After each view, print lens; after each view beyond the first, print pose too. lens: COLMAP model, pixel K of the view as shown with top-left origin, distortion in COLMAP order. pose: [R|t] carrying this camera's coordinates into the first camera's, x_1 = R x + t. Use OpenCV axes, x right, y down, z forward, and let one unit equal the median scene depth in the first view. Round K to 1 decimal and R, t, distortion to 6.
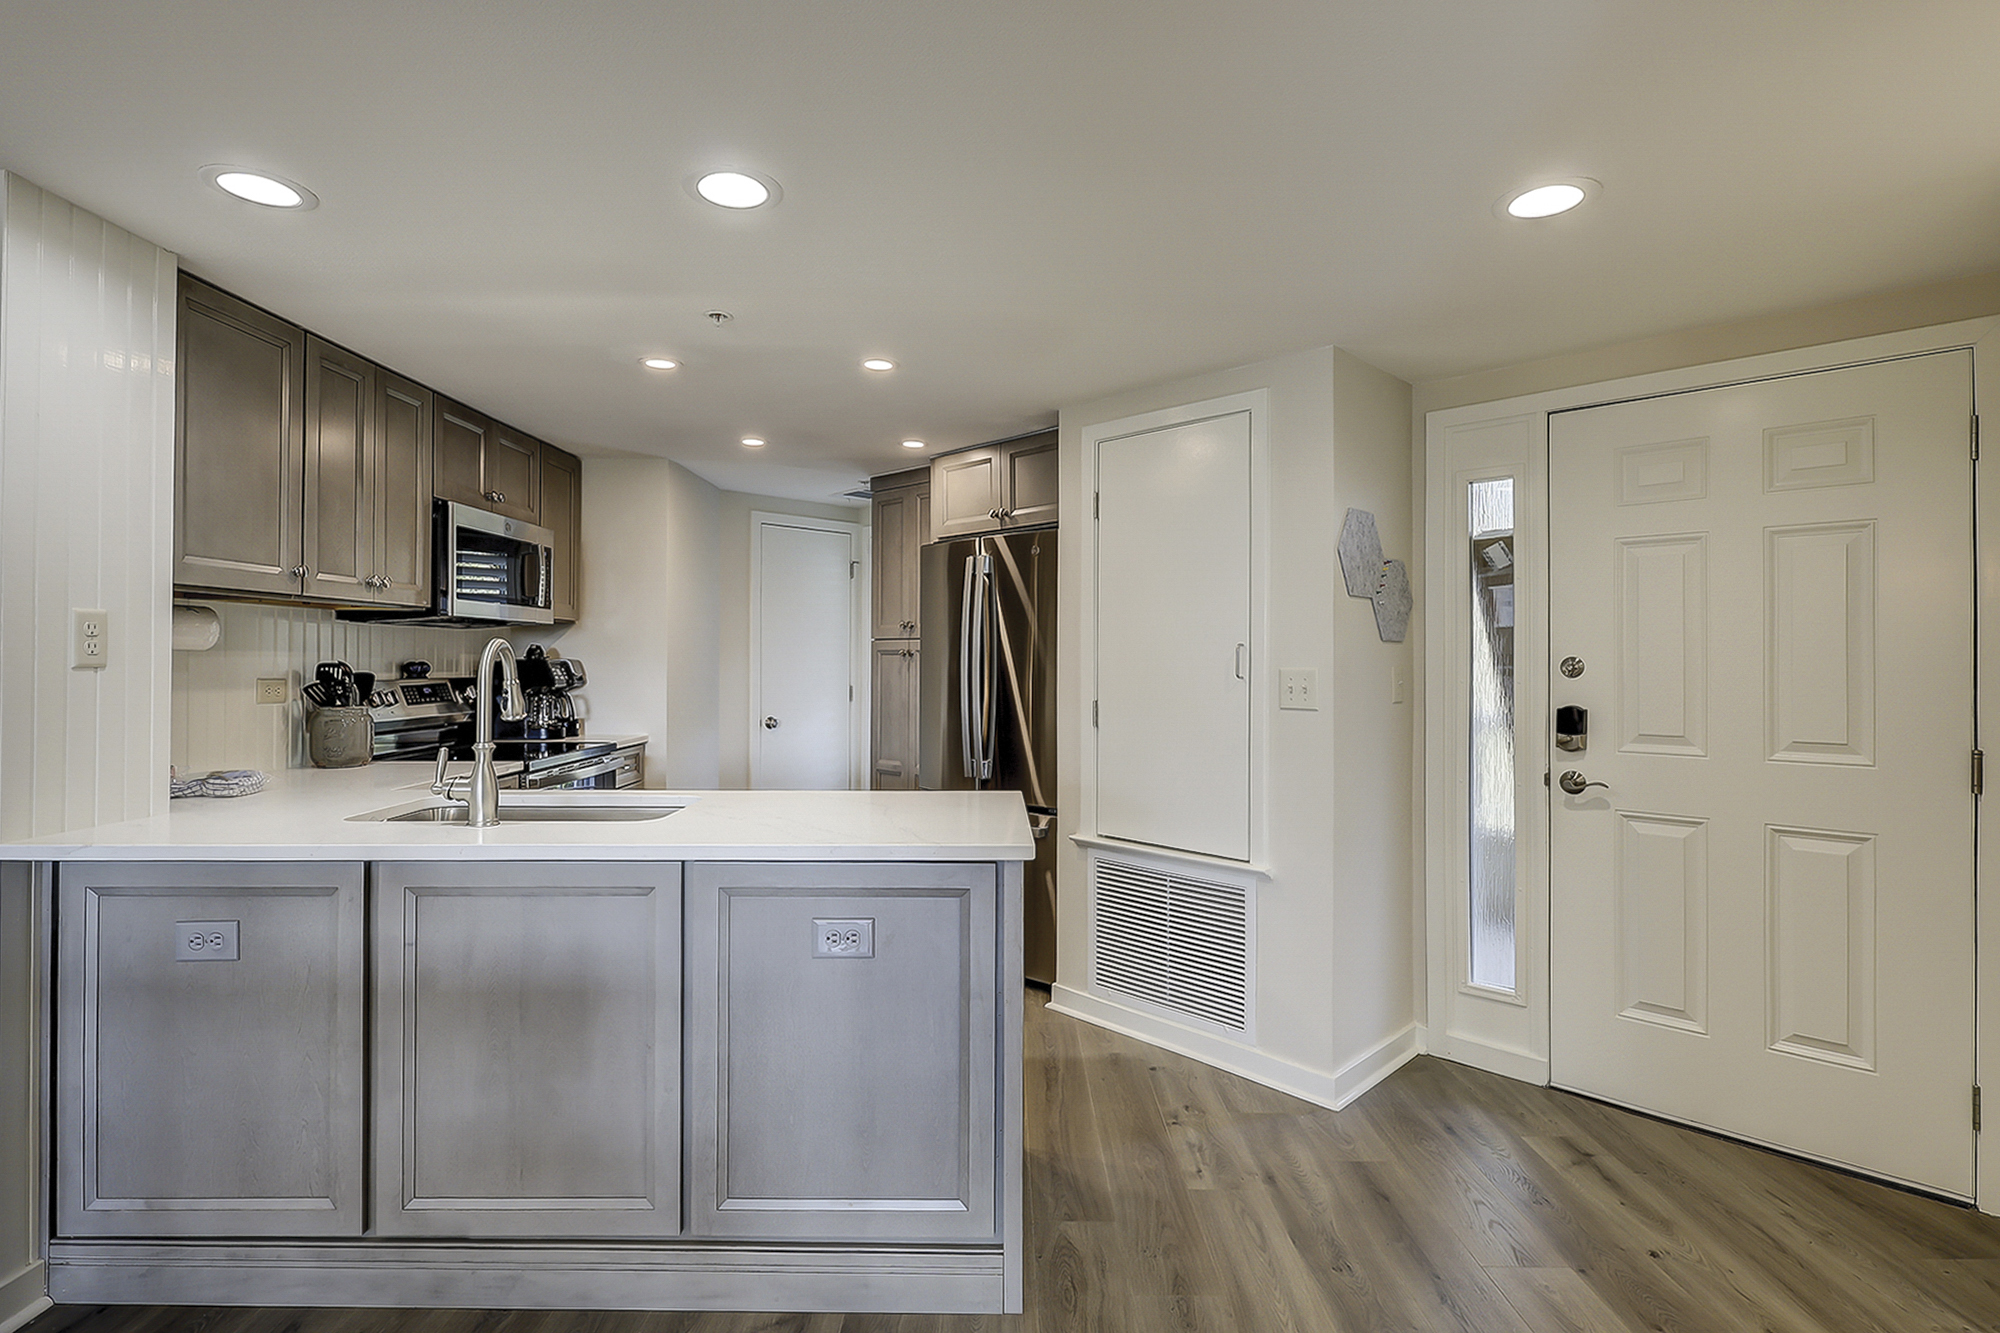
lens RADIAL K [[958.6, 0, 1001.4], [0, 958.6, 652.1], [0, 0, 1]] dist [-0.001614, -0.000048]
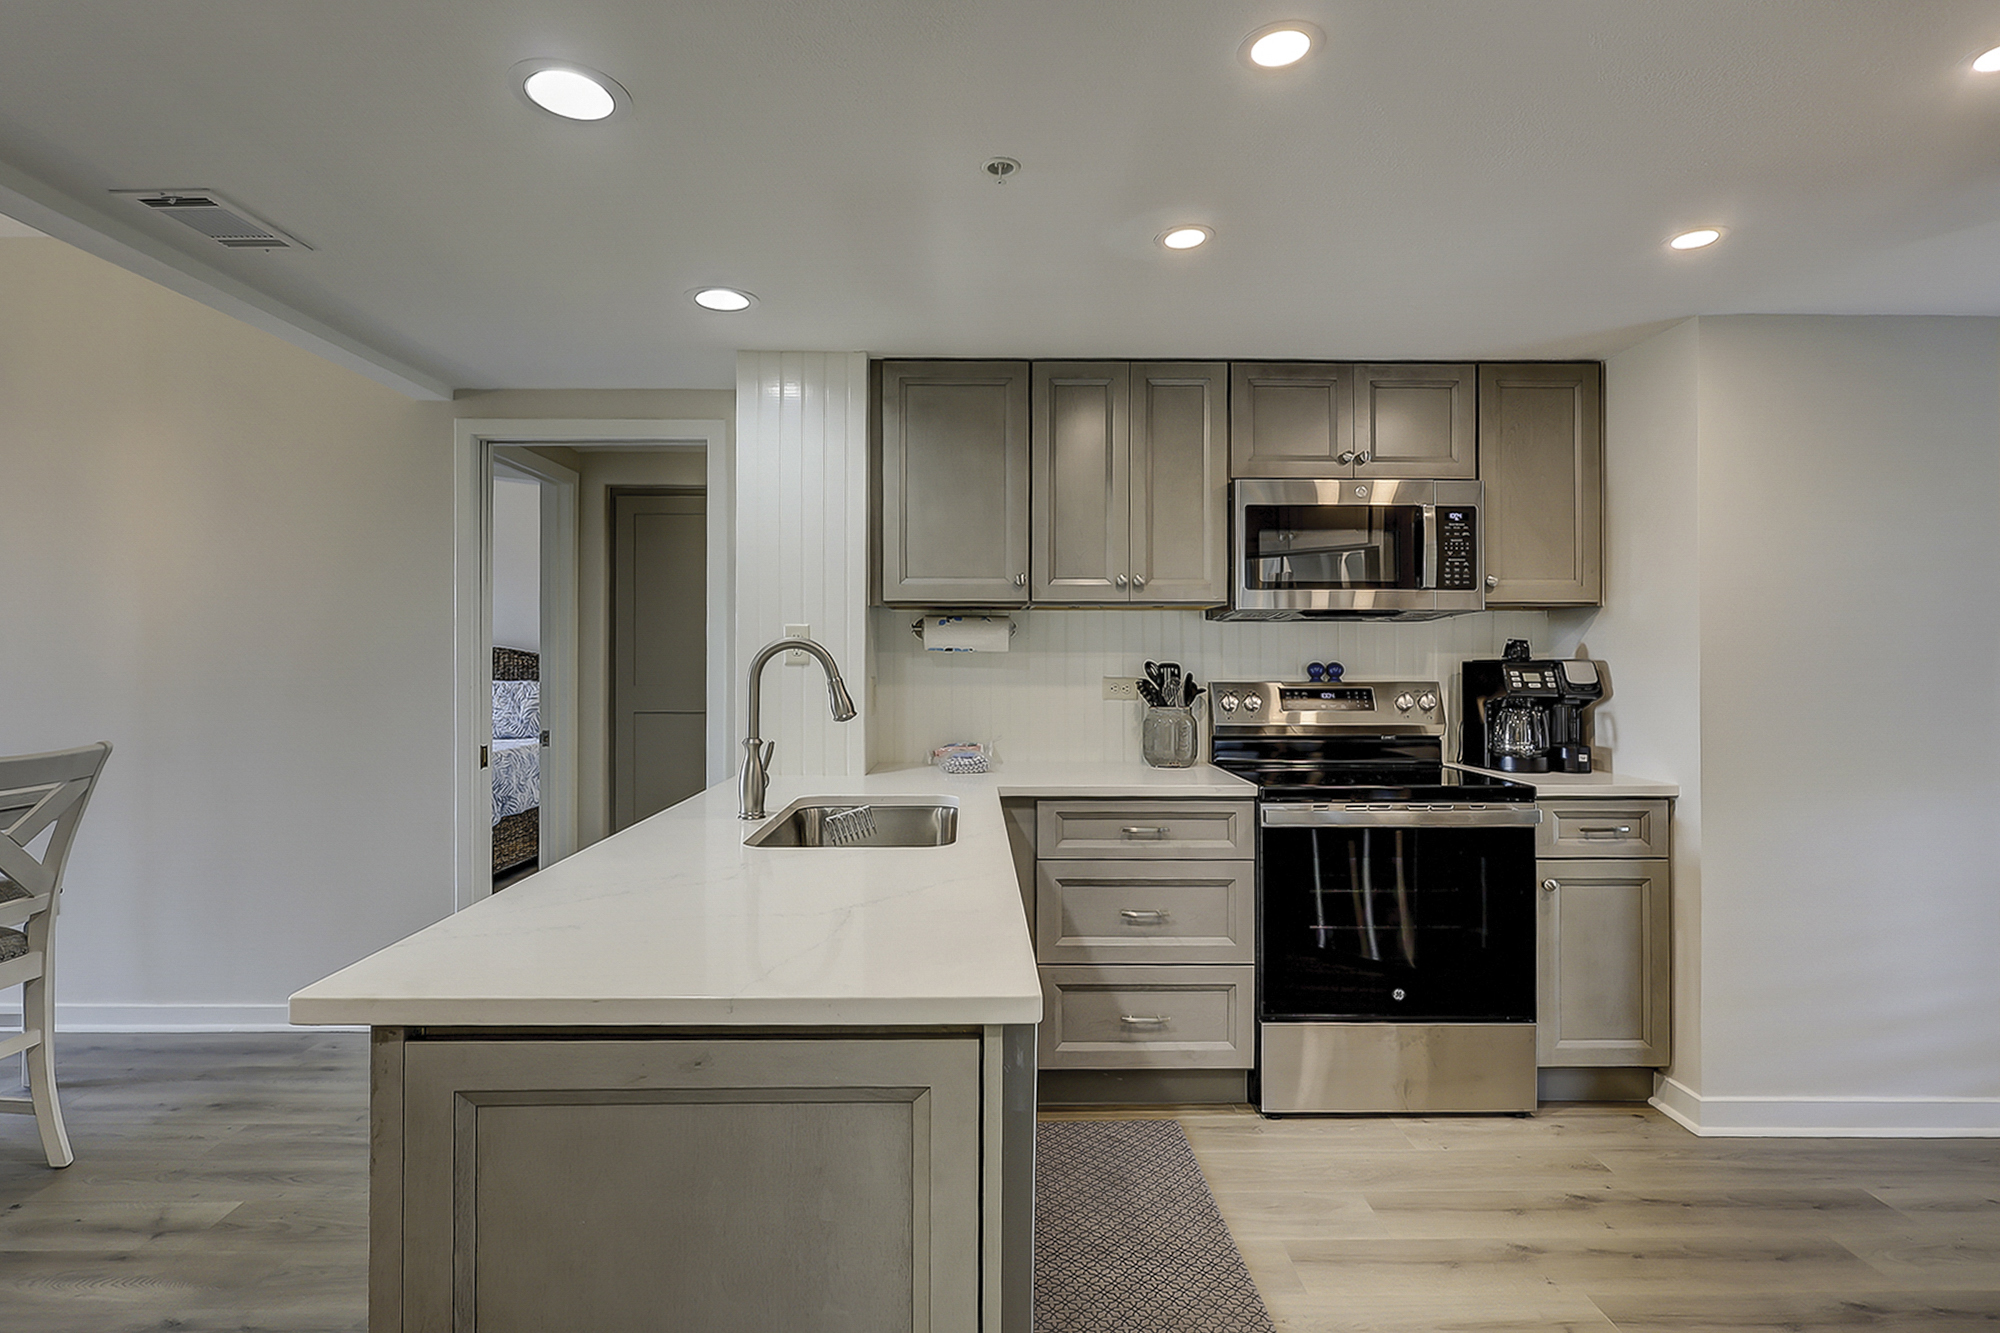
lens RADIAL K [[958.6, 0, 1001.4], [0, 958.6, 652.1], [0, 0, 1]] dist [-0.001614, -0.000048]
pose [[0.030893, -0.006401, -0.999502, 0.243511], [0.006930, 0.999957, -0.006190, 0.004104], [0.999499, -0.006735, 0.030937, 0.610903]]
